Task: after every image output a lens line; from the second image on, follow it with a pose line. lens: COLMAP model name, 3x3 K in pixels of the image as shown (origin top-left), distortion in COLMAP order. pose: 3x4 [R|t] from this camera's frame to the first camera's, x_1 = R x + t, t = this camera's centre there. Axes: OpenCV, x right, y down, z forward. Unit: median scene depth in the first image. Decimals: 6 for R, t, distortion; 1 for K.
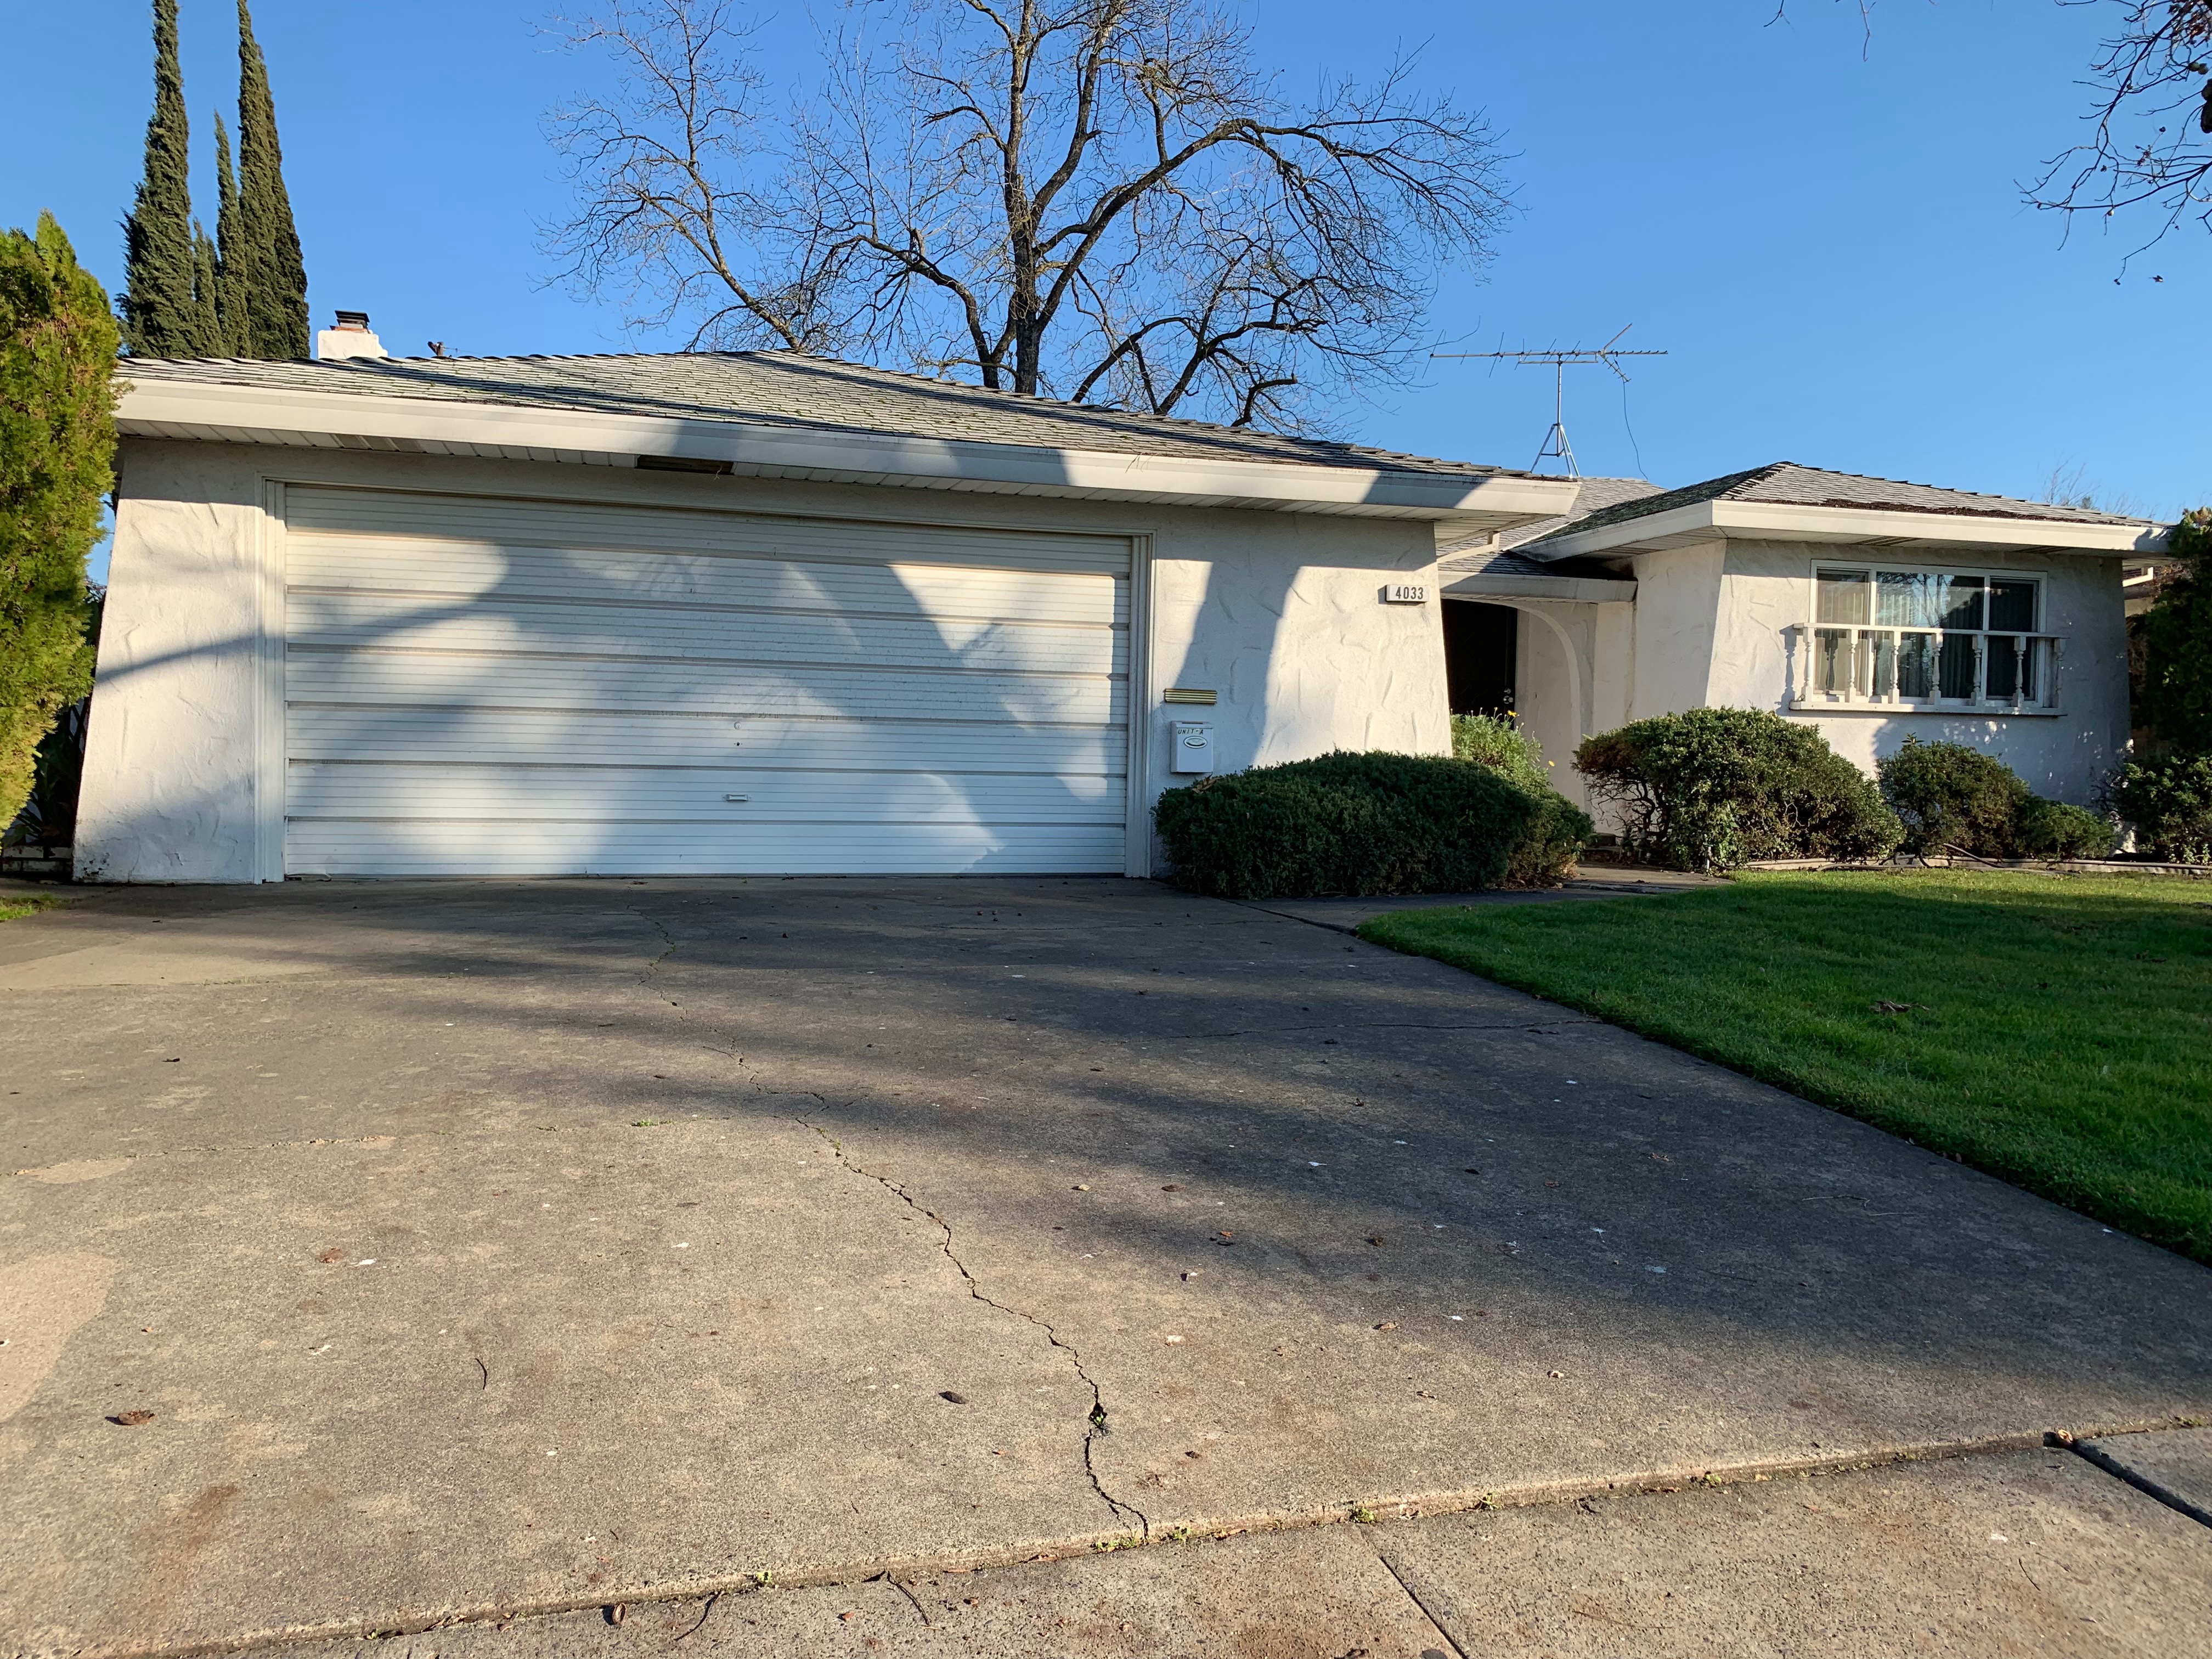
lens RADIAL K [[1720.1, 0, 1099.2], [0, 1720.1, 832.6], [0, 0, 1]] dist [0.012132, 0.002754]
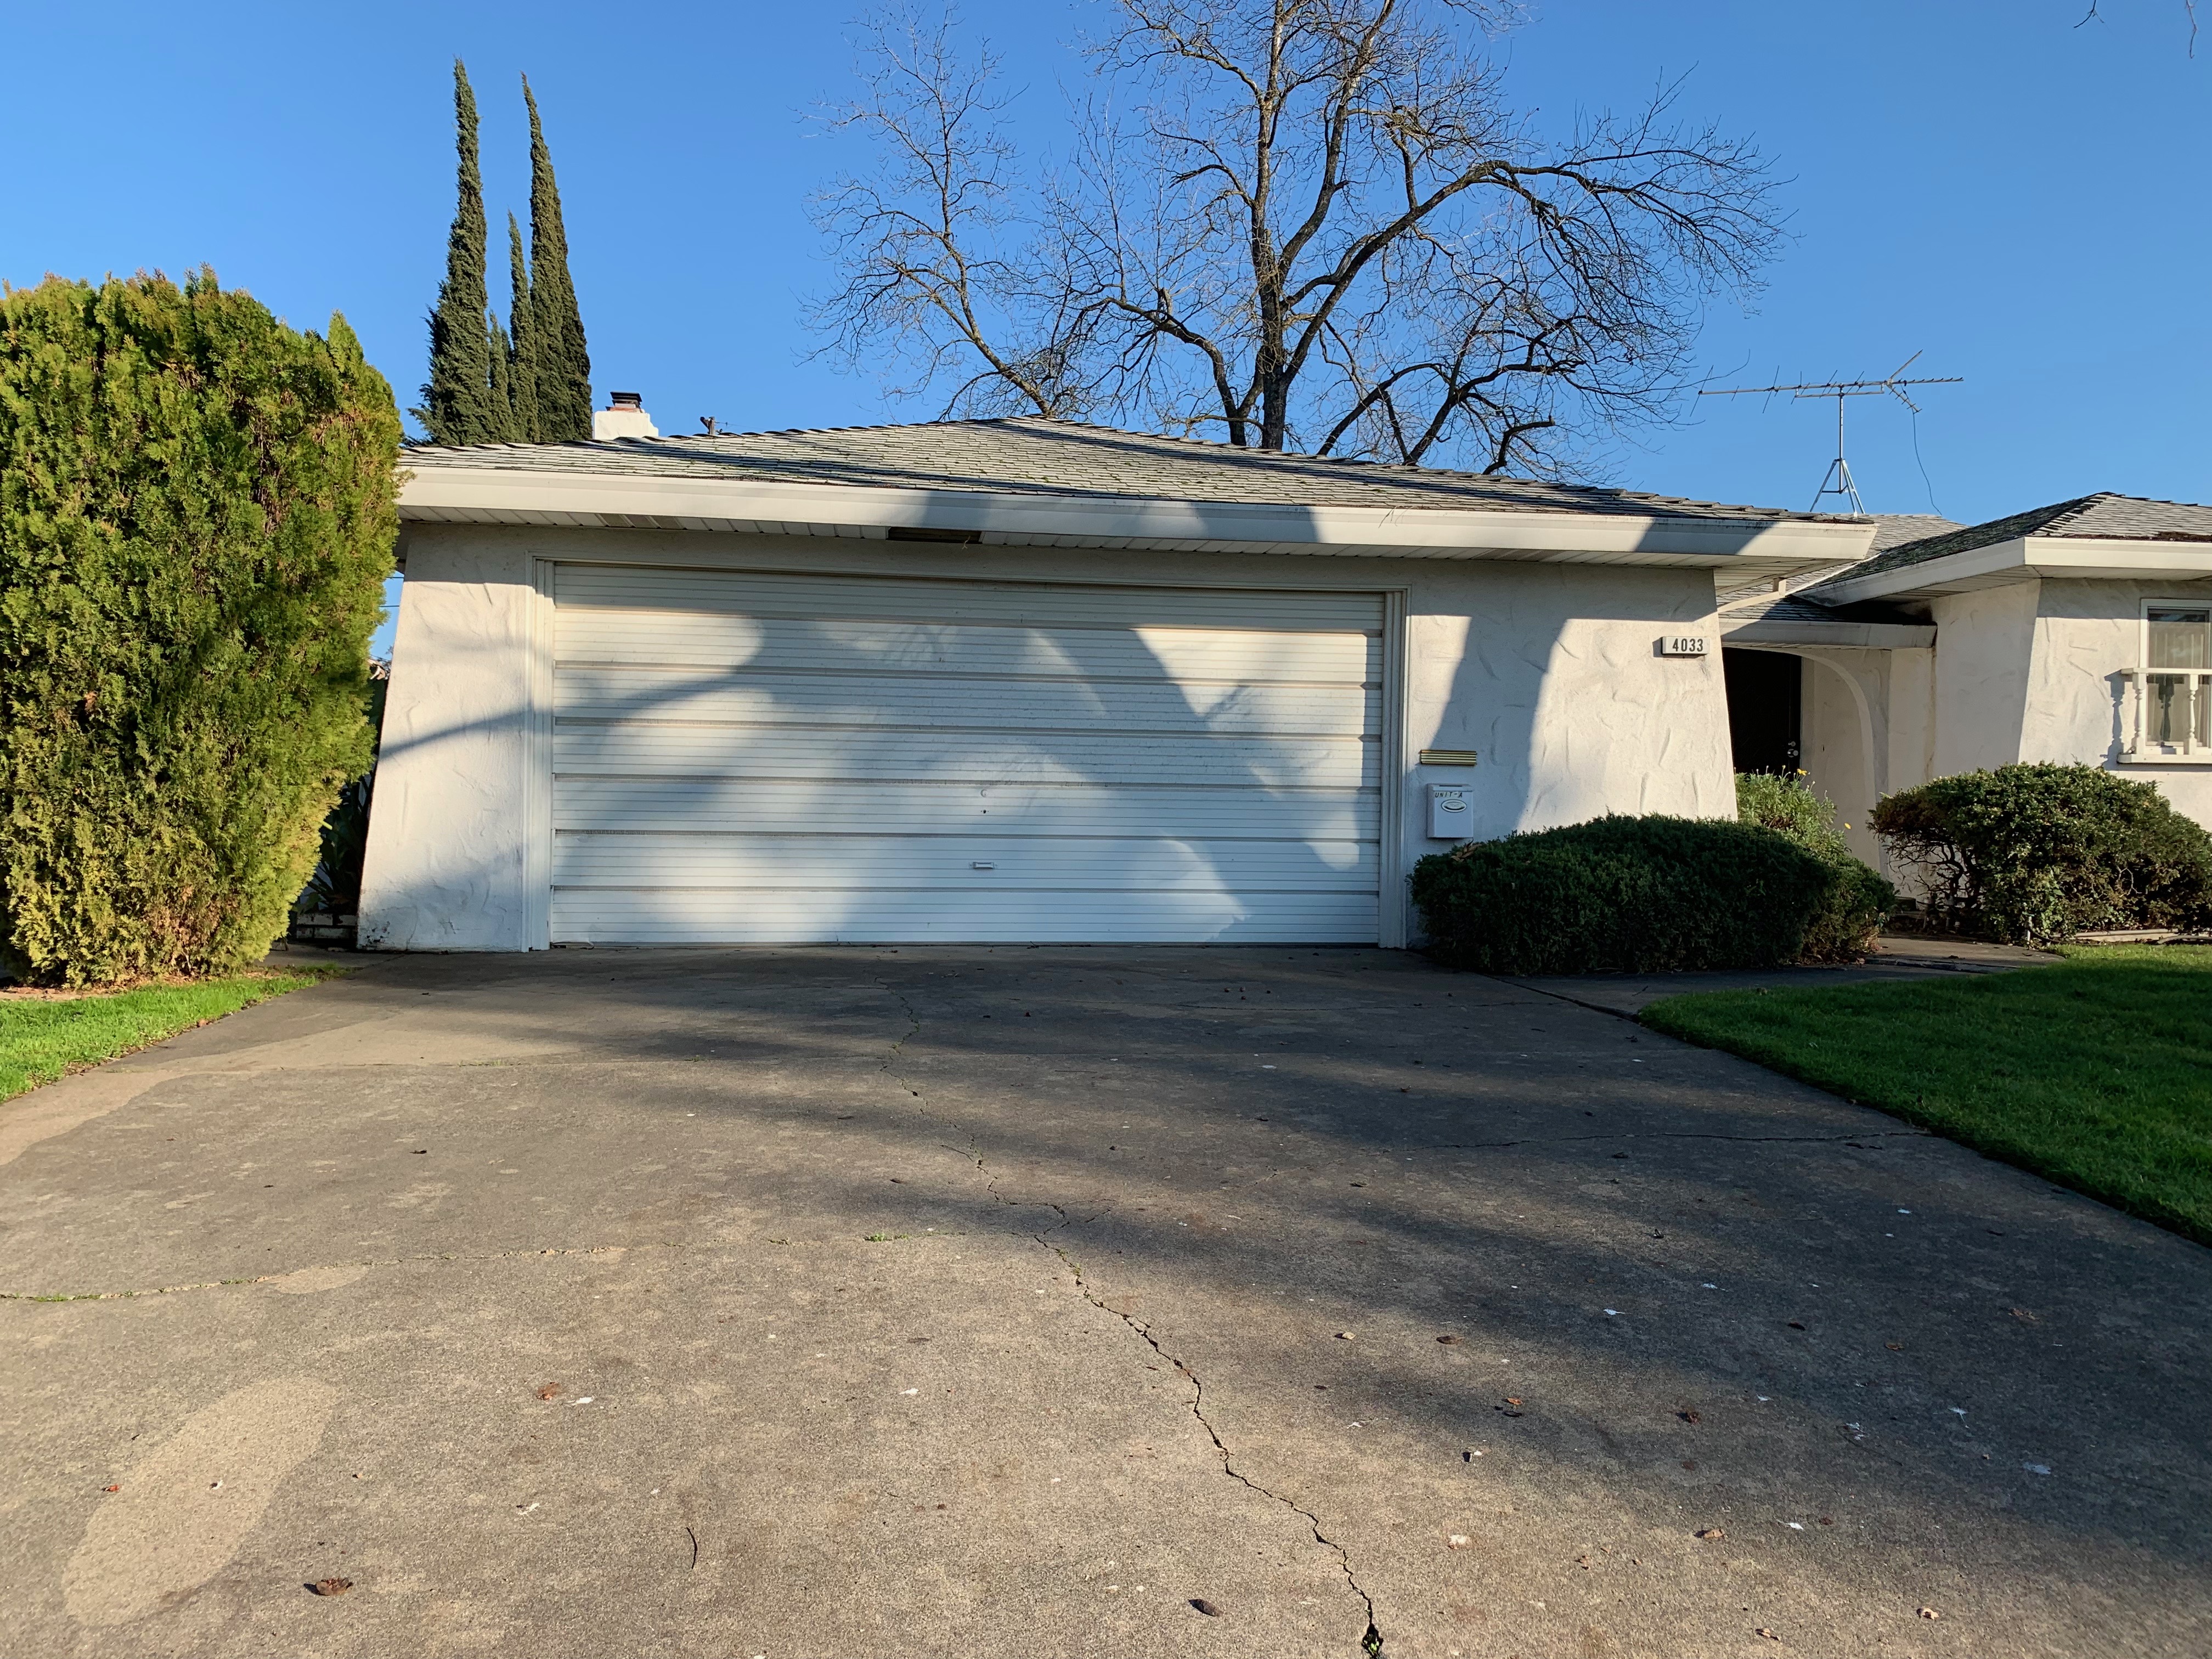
lens RADIAL K [[1718.0, 0, 1106.0], [0, 1718.0, 829.5], [0, 0, 1]] dist [0.022417, -0.004663]
pose [[0.990289, -0.003408, -0.138980, -0.002135], [-0.000868, 0.999529, -0.030692, -0.007708], [0.139019, 0.030514, 0.989819, 0.021323]]
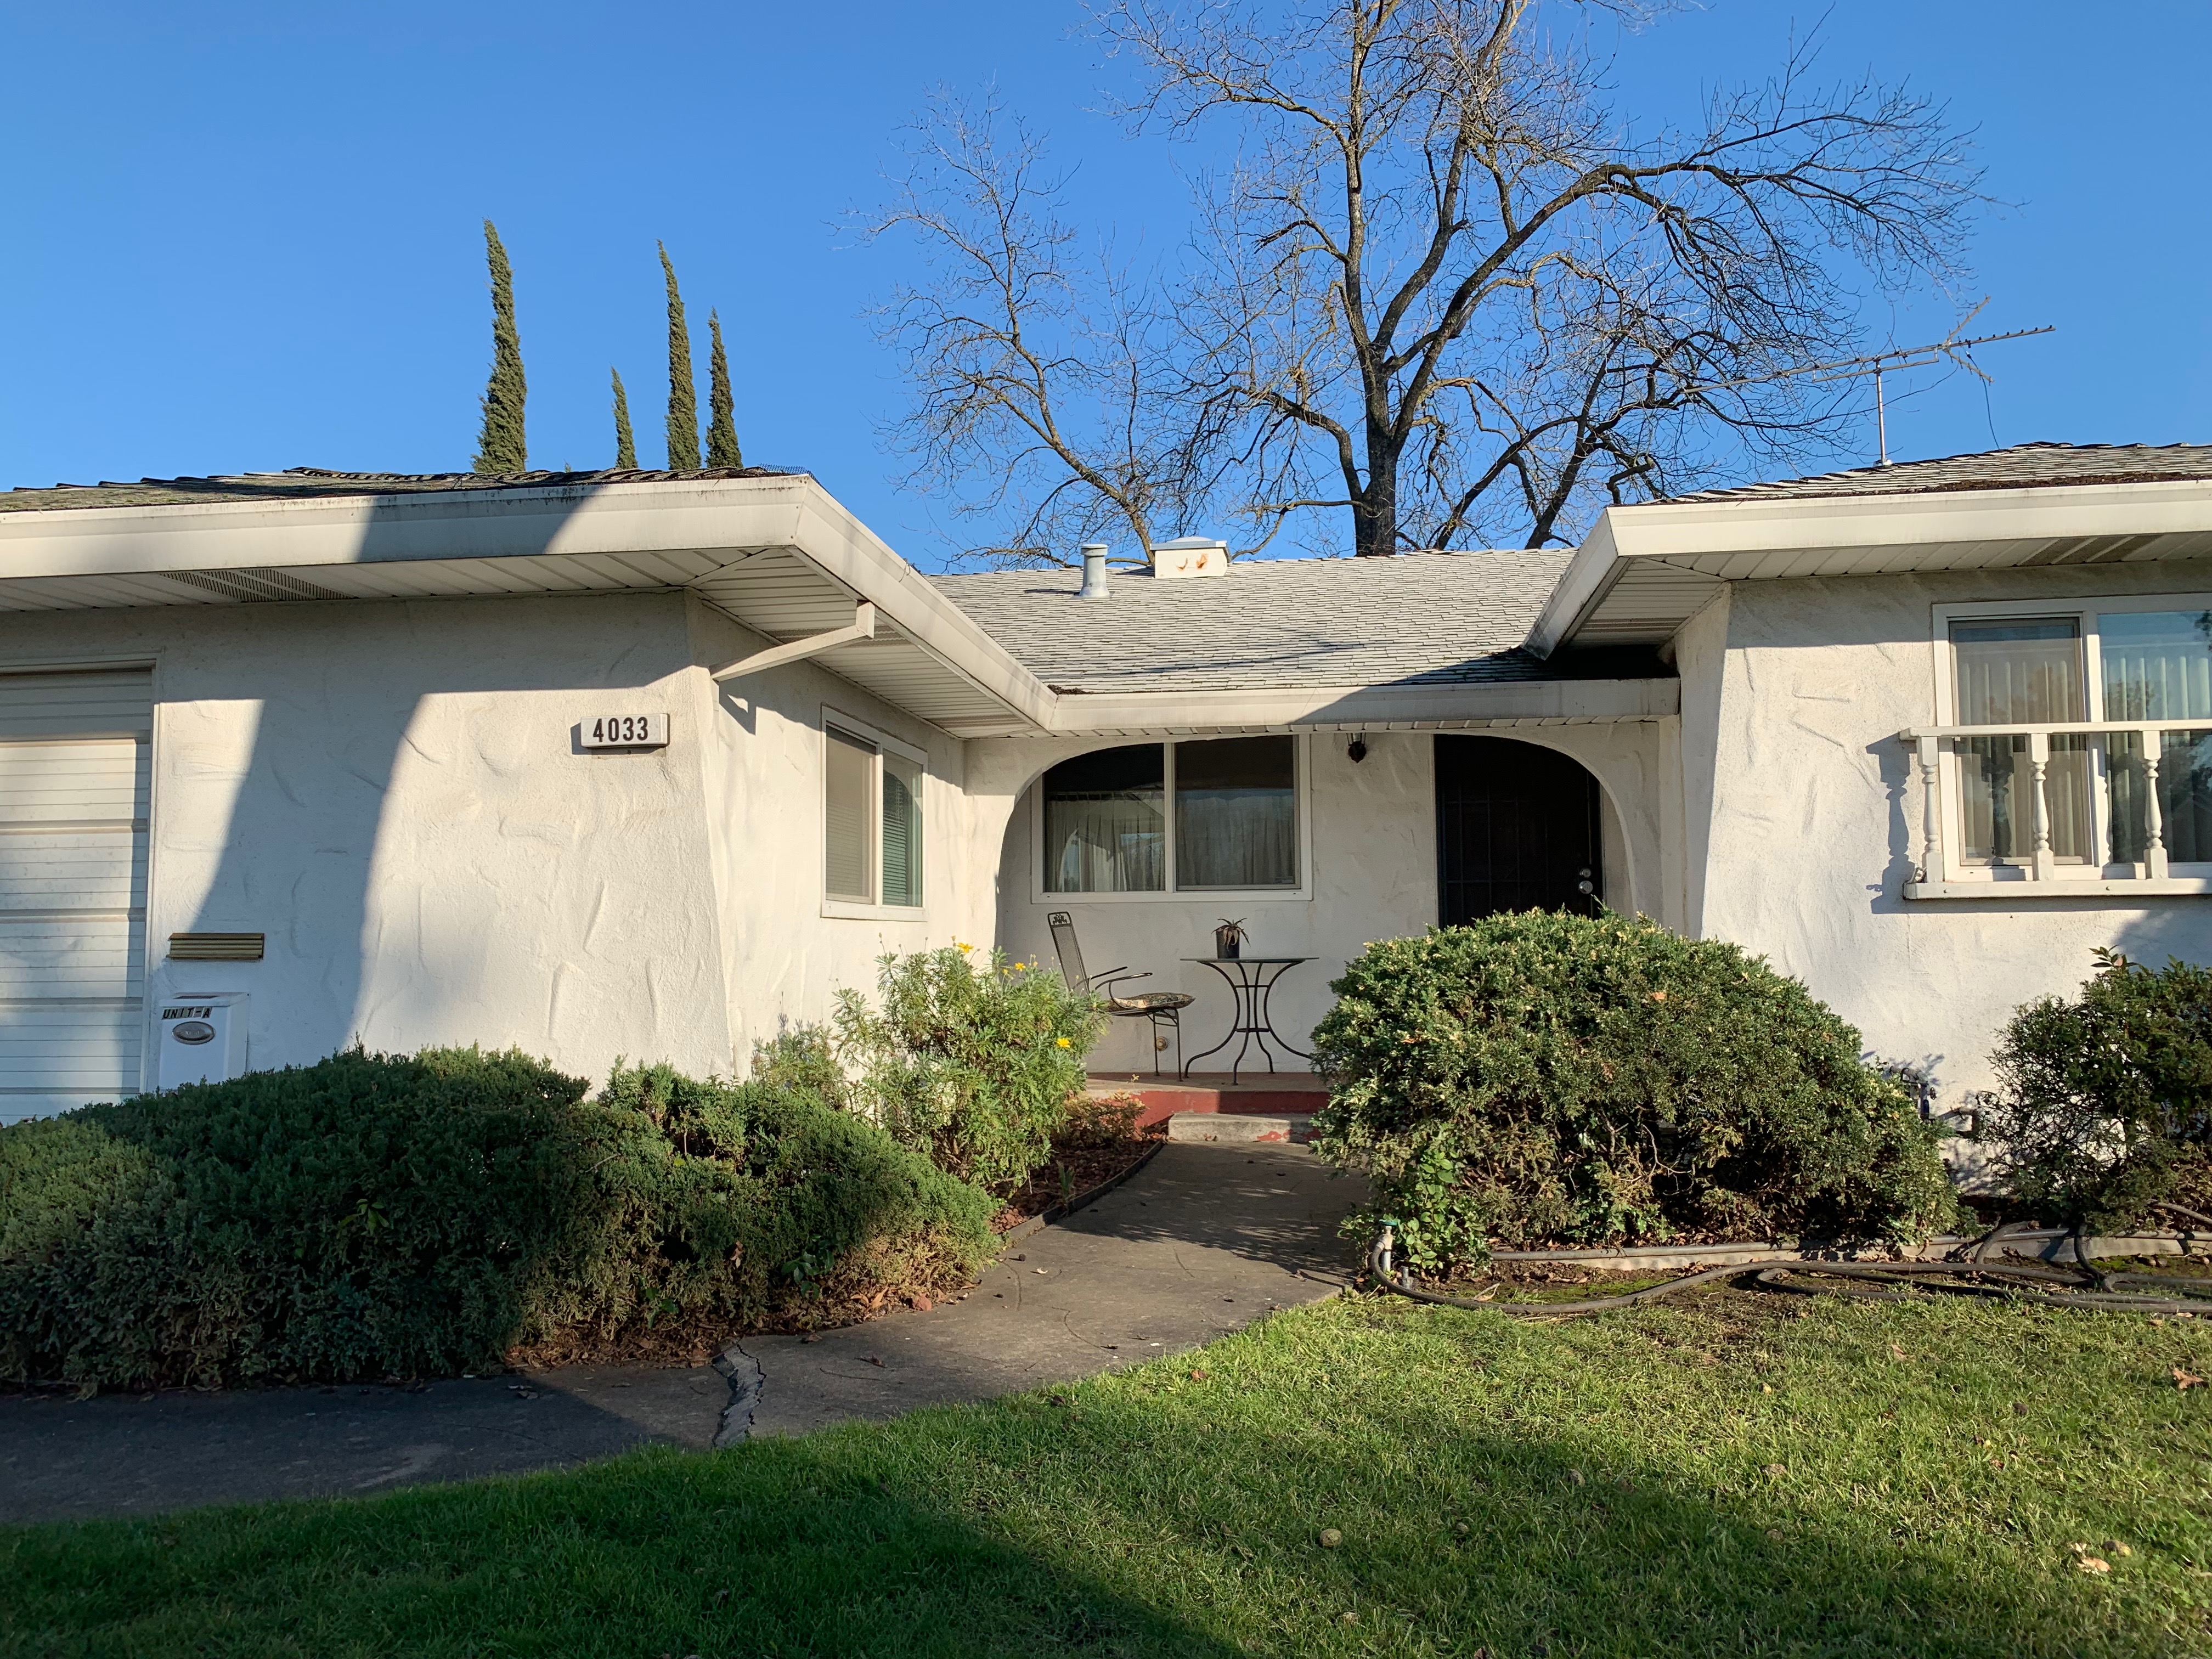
lens RADIAL K [[1702.7, 0, 1109.4], [0, 1702.7, 817.9], [0, 0, 1]] dist [0.082648, -0.145758]
pose [[0.915206, -0.056021, -0.399073, 0.392121], [0.010451, 0.993257, -0.115464, -0.039494], [0.402851, 0.101503, 0.909620, 0.447007]]
